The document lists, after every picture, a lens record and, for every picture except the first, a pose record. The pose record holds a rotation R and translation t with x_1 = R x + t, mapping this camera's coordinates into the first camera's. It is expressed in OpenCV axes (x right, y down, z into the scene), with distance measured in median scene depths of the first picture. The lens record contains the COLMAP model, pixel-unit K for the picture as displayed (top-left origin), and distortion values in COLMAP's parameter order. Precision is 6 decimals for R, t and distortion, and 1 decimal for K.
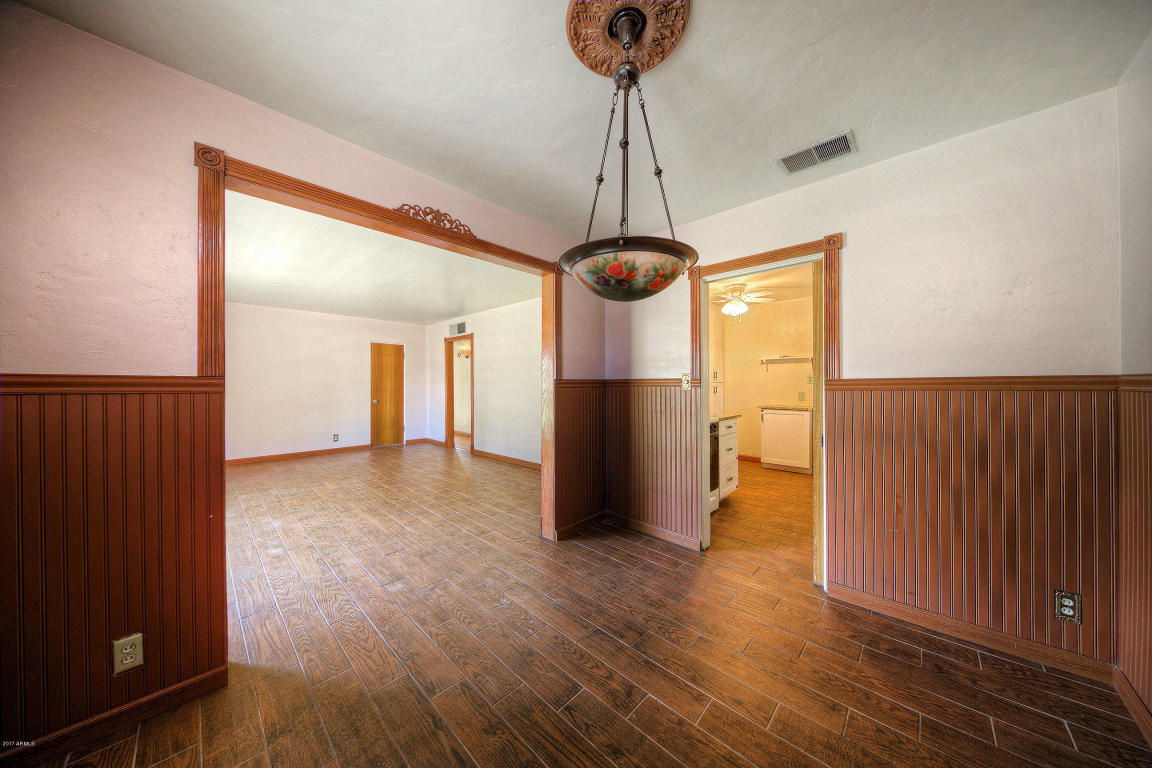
lens RADIAL K [[365.4, 0, 586.8], [0, 365.4, 382.3], [0, 0, 1]] dist [0.003221, -0.000370]
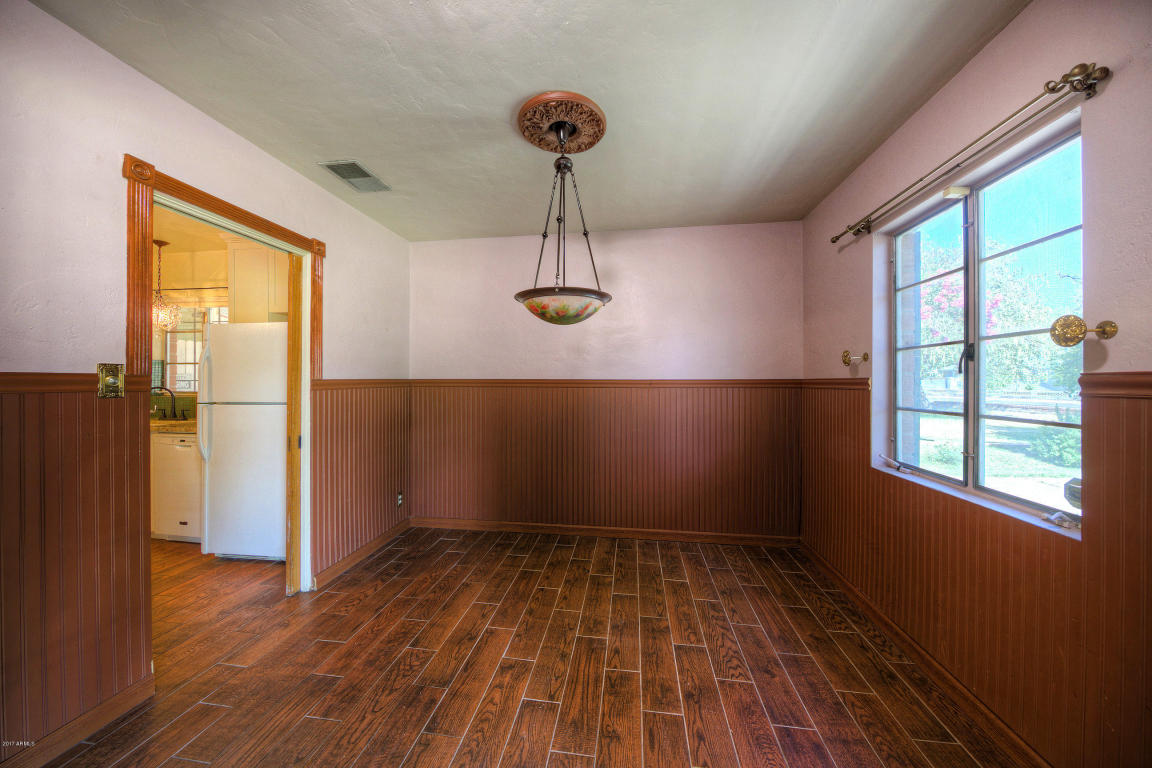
lens RADIAL K [[384.2, 0, 569.7], [0, 384.2, 386.9], [0, 0, 1]] dist [0.002250, -0.000120]
pose [[-0.554360, -0.005225, 0.832261, -0.642099], [0.001256, 0.999974, 0.007114, 0.004738], [-0.832276, 0.004990, -0.554339, 1.021479]]
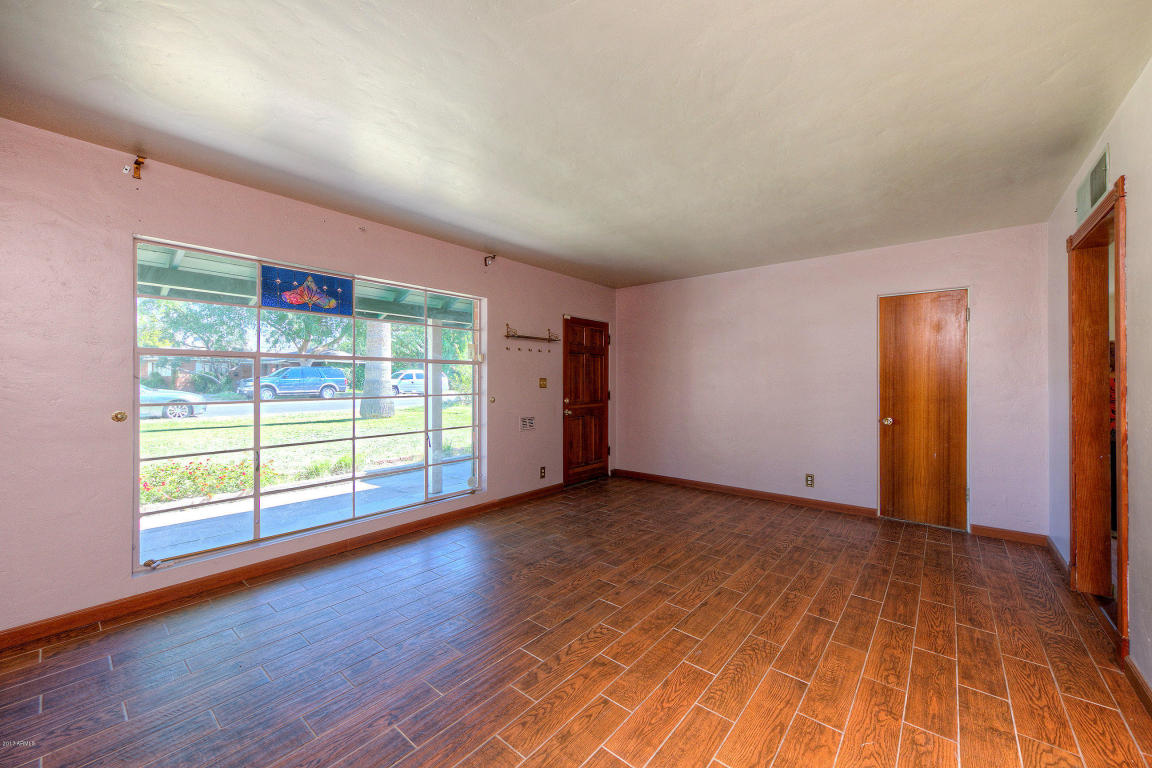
lens RADIAL K [[446.2, 0, 575.9], [0, 446.2, 378.2], [0, 0, 1]] dist [0.006712, -0.000738]
pose [[0.050121, -0.000989, -0.998743, -0.090726], [-0.001575, 0.999998, -0.001069, -0.000835], [0.998742, 0.001627, 0.050119, 1.842534]]
